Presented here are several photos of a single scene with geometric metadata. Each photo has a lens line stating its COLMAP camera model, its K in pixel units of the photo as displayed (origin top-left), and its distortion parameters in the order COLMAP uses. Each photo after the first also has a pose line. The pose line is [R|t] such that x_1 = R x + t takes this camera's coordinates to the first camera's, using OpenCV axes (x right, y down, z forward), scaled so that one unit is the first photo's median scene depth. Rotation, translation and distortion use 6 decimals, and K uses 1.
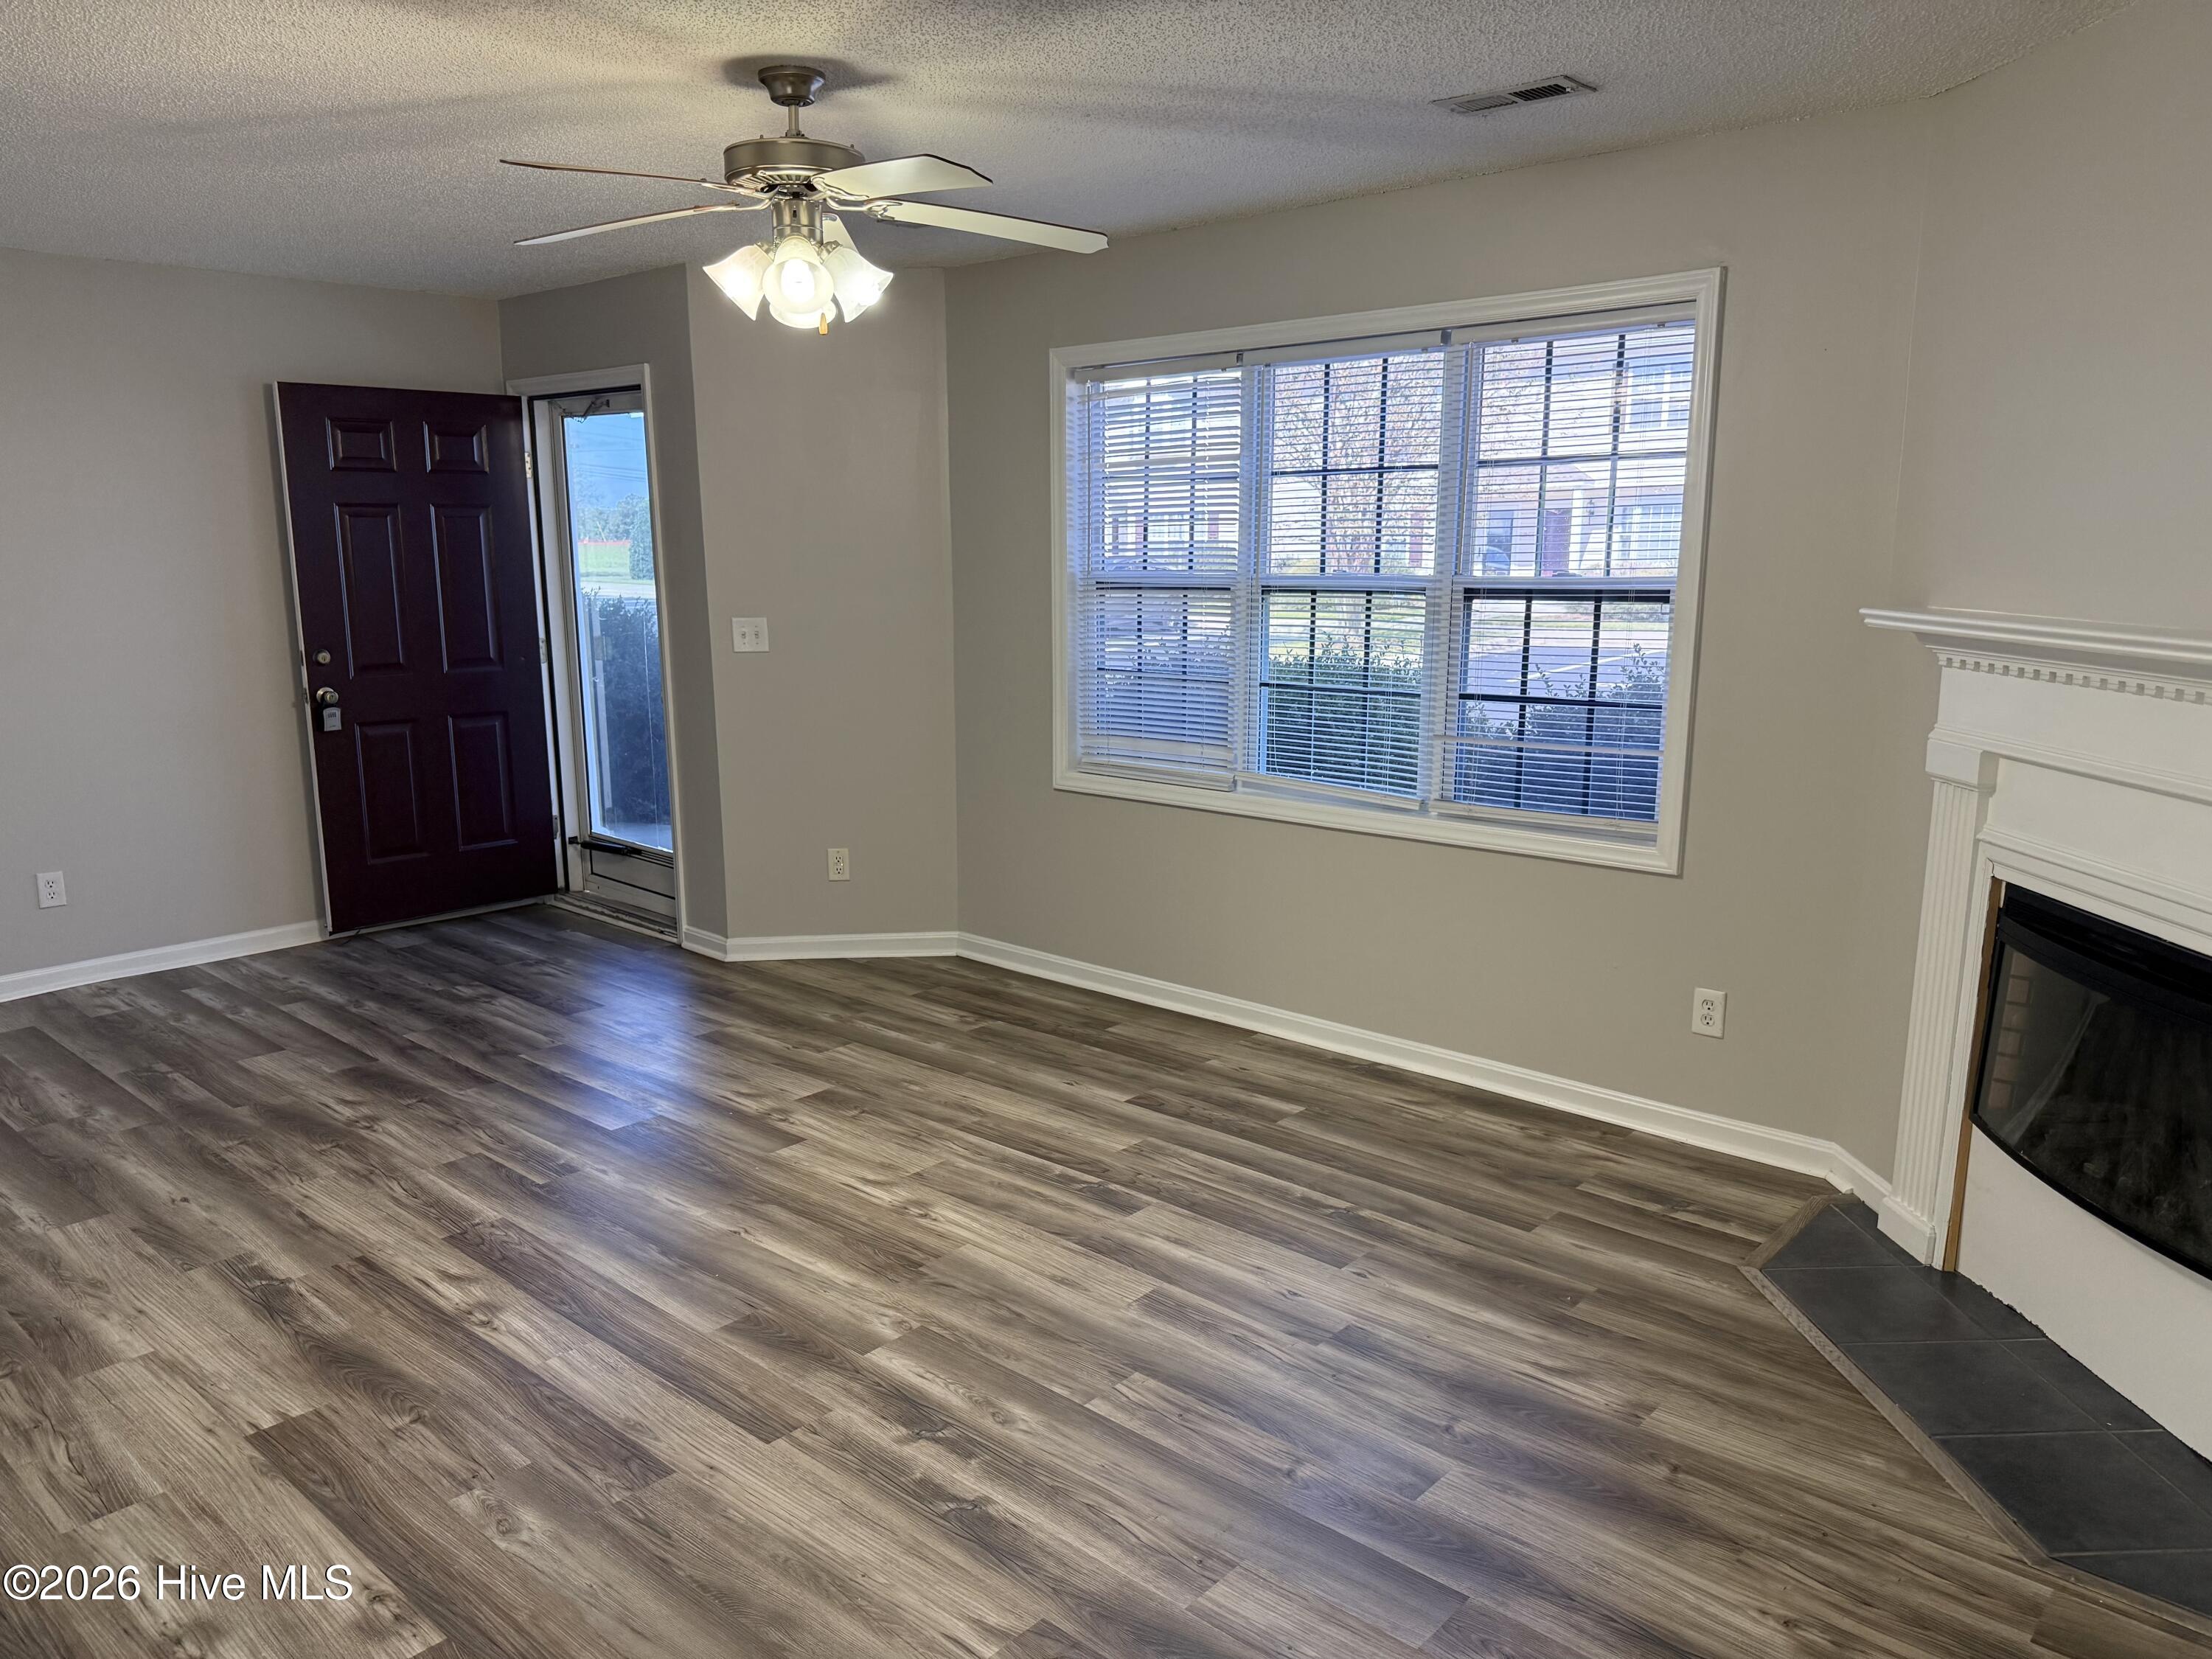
lens RADIAL K [[1548.7, 0, 1119.5], [0, 1548.7, 841.6], [0, 0, 1]] dist [0.121879, -0.153552]
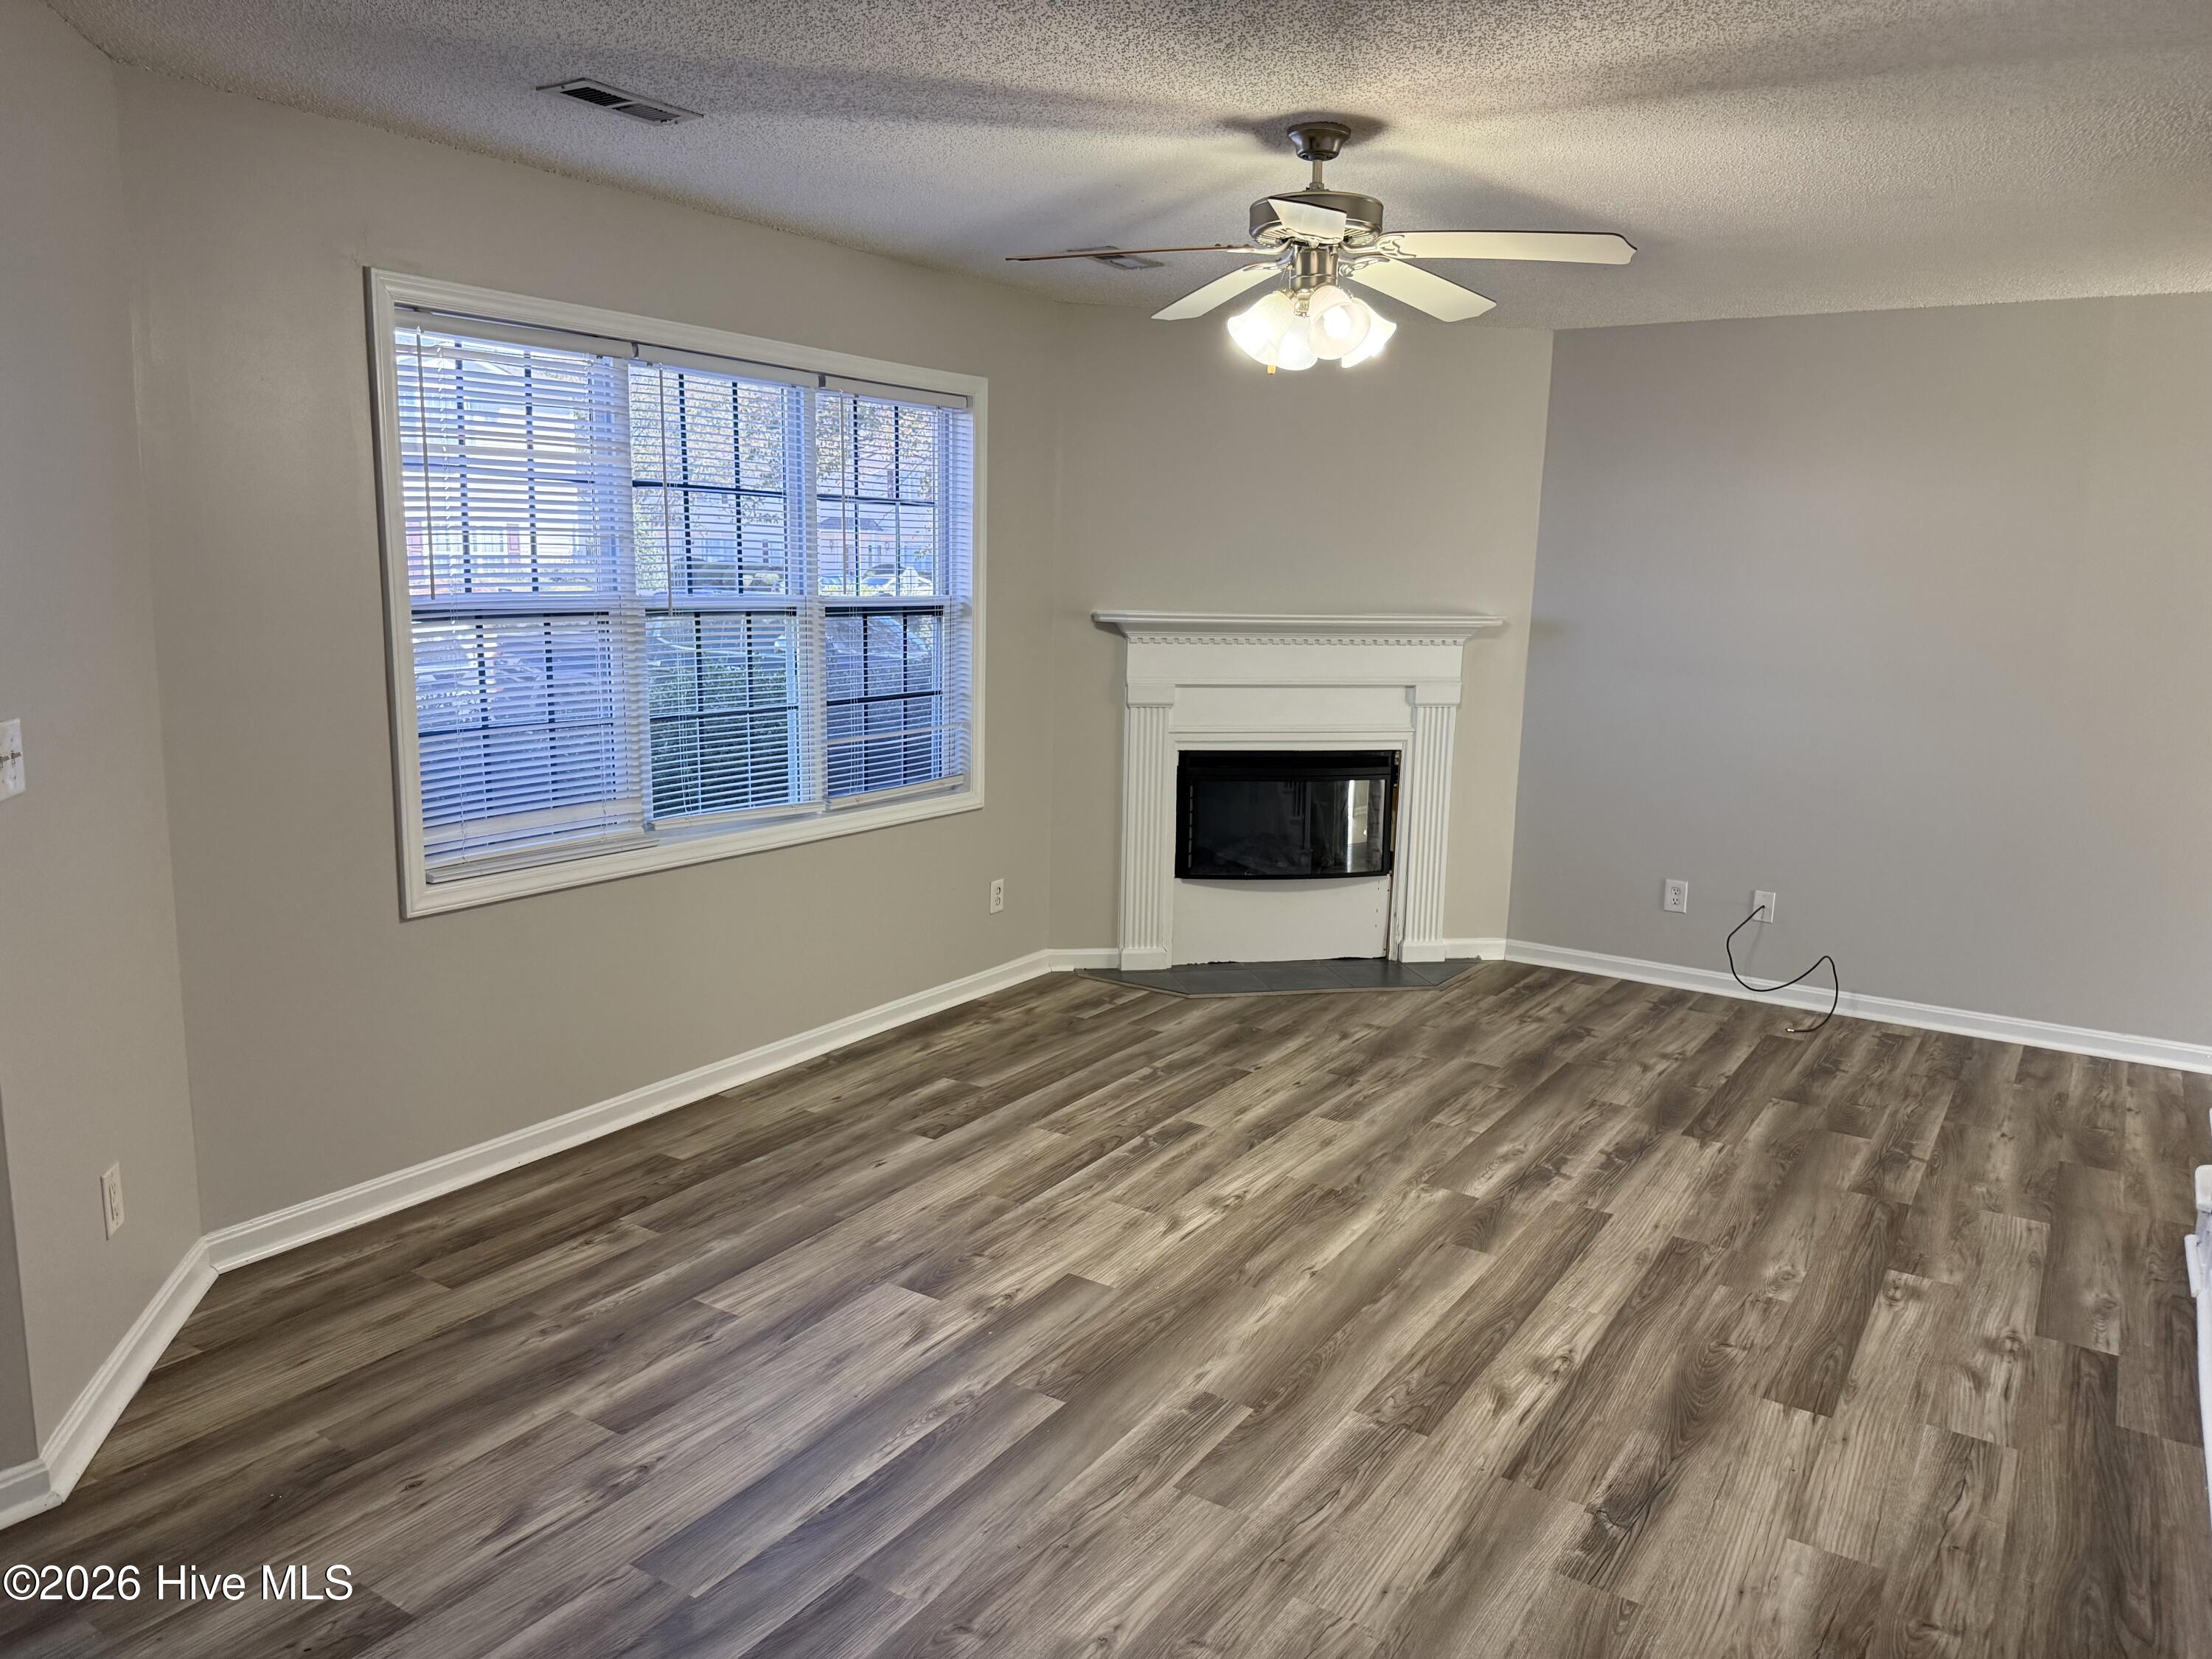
lens RADIAL K [[1535.3, 0, 1089.4], [0, 1535.3, 834.3], [0, 0, 1]] dist [0.132525, -0.218392]
pose [[-0.145825, -0.167139, 0.975090, -1.092186], [0.172814, 0.966168, 0.191454, -0.219147], [-0.974100, 0.196428, -0.112007, 1.159544]]
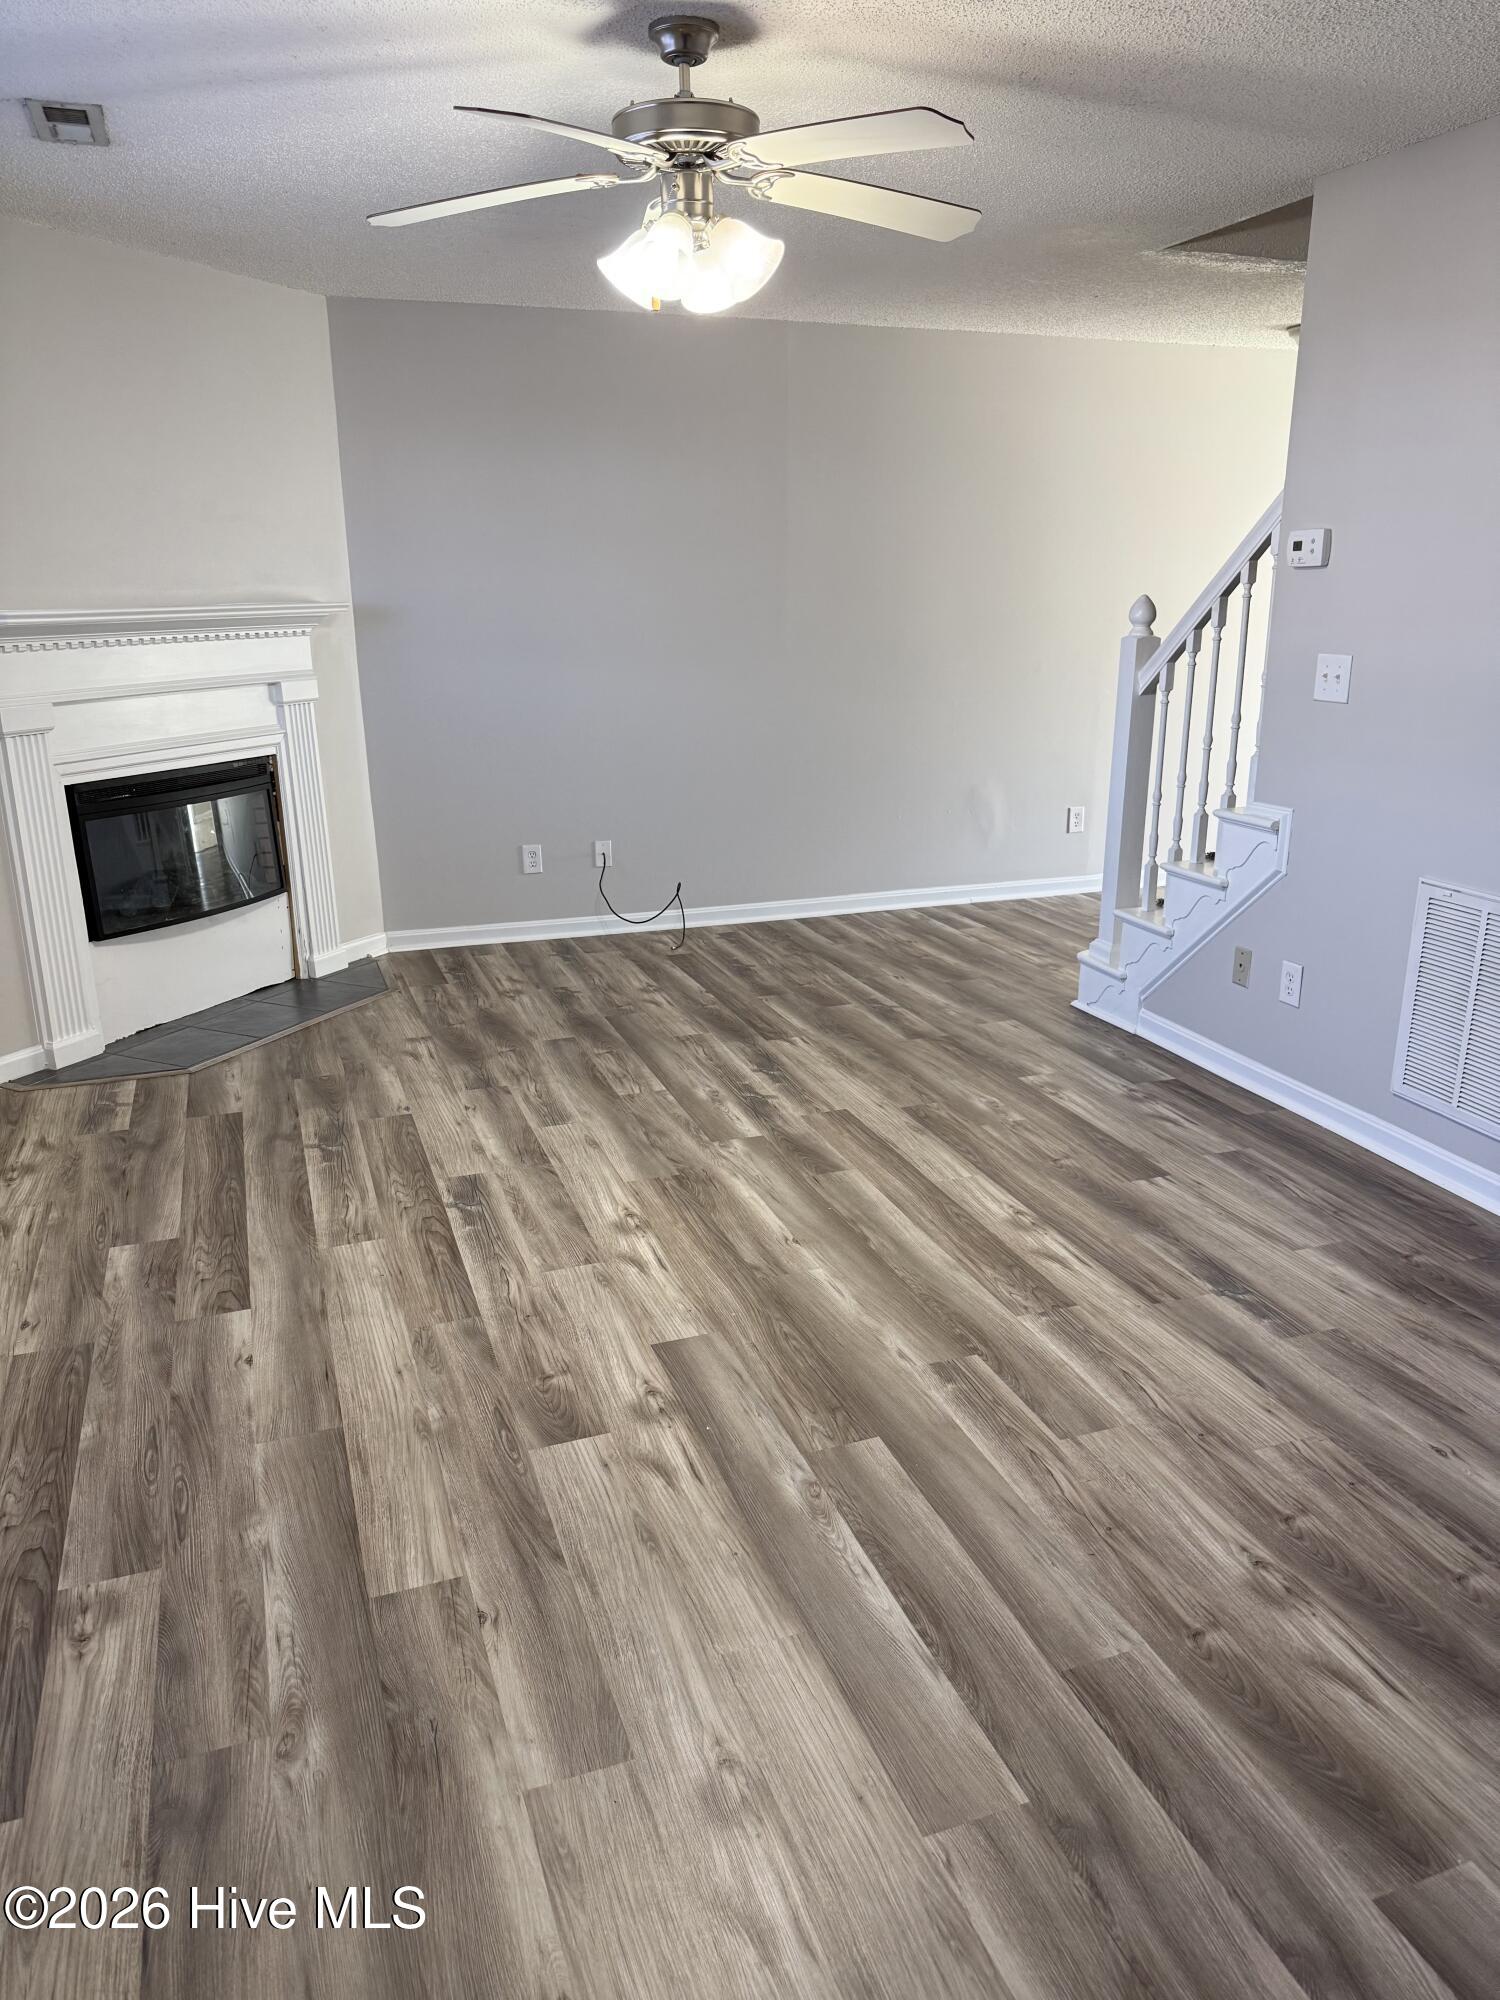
lens RADIAL K [[1400.3, 0, 750.0], [0, 1400.3, 1000.0], [0, 0, 1]] dist [0.121879, -0.153552]
pose [[-0.877646, -0.127125, 0.462143, -0.604562], [0.104274, 0.890453, 0.442967, -0.291952], [-0.467829, 0.436958, -0.768247, 1.604779]]
